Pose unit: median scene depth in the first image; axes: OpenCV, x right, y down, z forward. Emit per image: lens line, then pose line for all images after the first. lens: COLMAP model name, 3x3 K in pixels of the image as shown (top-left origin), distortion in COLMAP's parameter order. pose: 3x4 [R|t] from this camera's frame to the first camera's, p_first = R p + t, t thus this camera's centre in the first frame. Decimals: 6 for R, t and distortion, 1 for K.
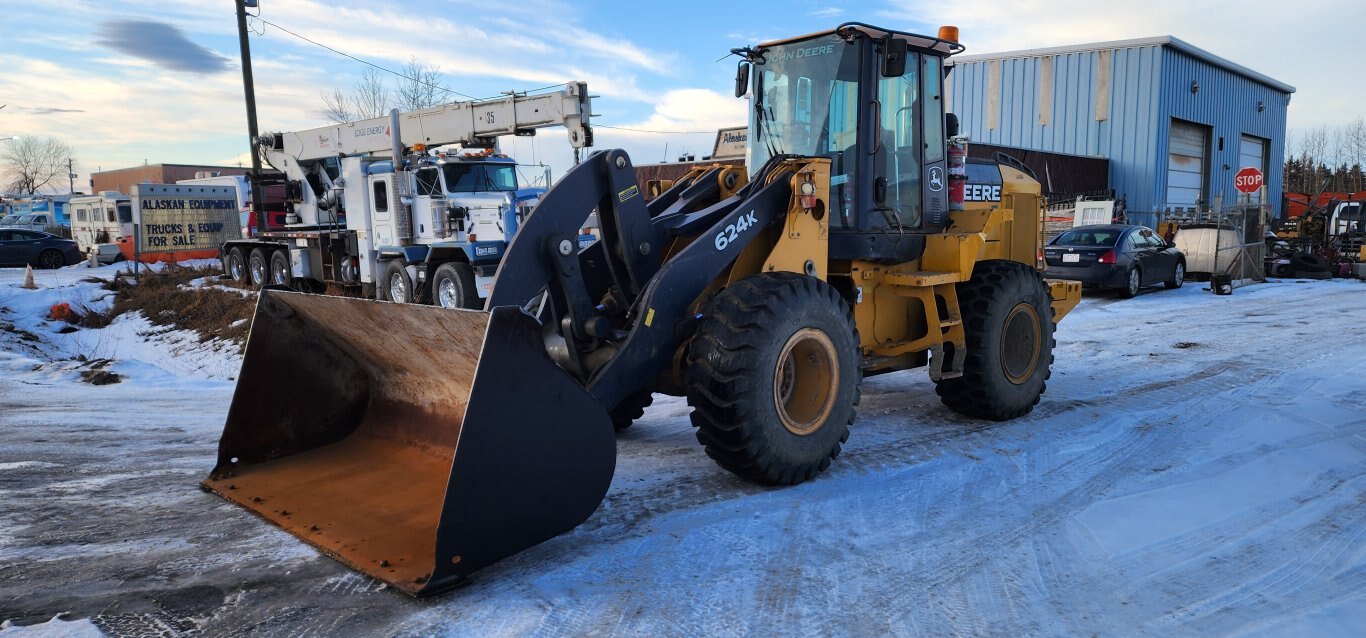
lens RADIAL K [[915.6, 0, 697.7], [0, 915.6, 314.3], [0, 0, 1]] dist [0.043136, -0.003201]
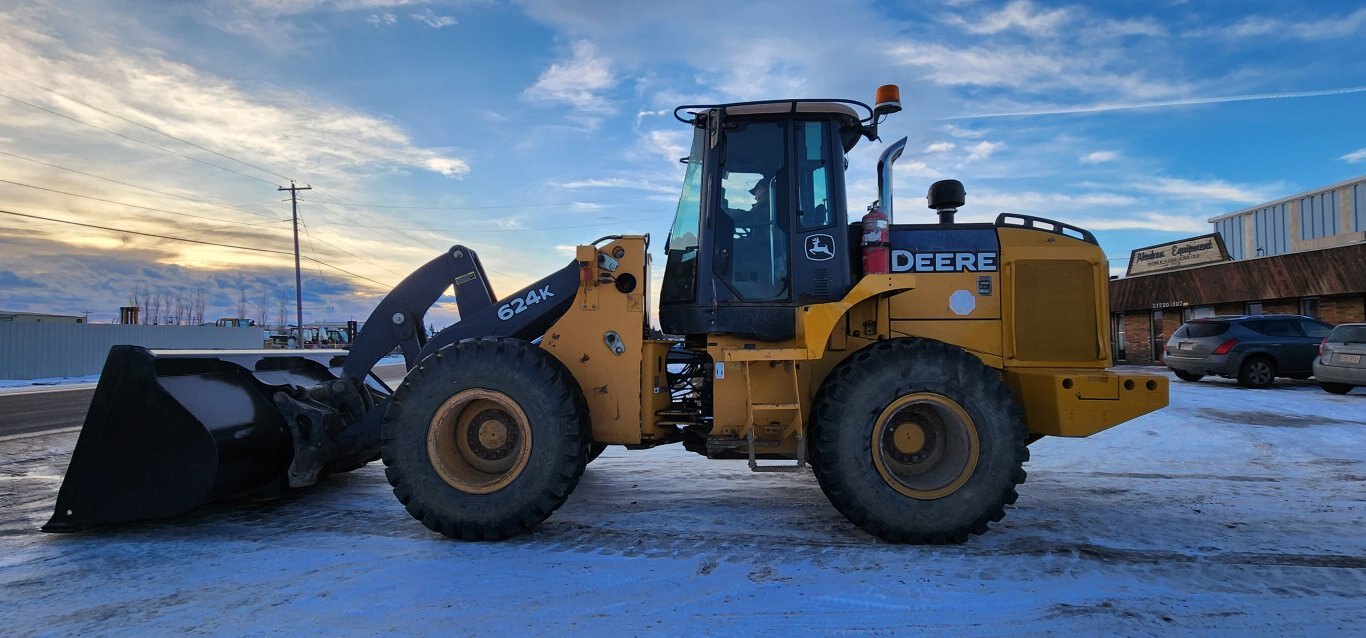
lens RADIAL K [[566.0, 0, 688.4], [0, 566.0, 321.4], [0, 0, 1]] dist [-0.001413, 0.000072]
pose [[0.711267, -0.020432, -0.702625, 0.660290], [-0.070100, 0.992533, -0.099825, -0.012218], [0.699418, 0.120256, 0.704523, 0.623792]]
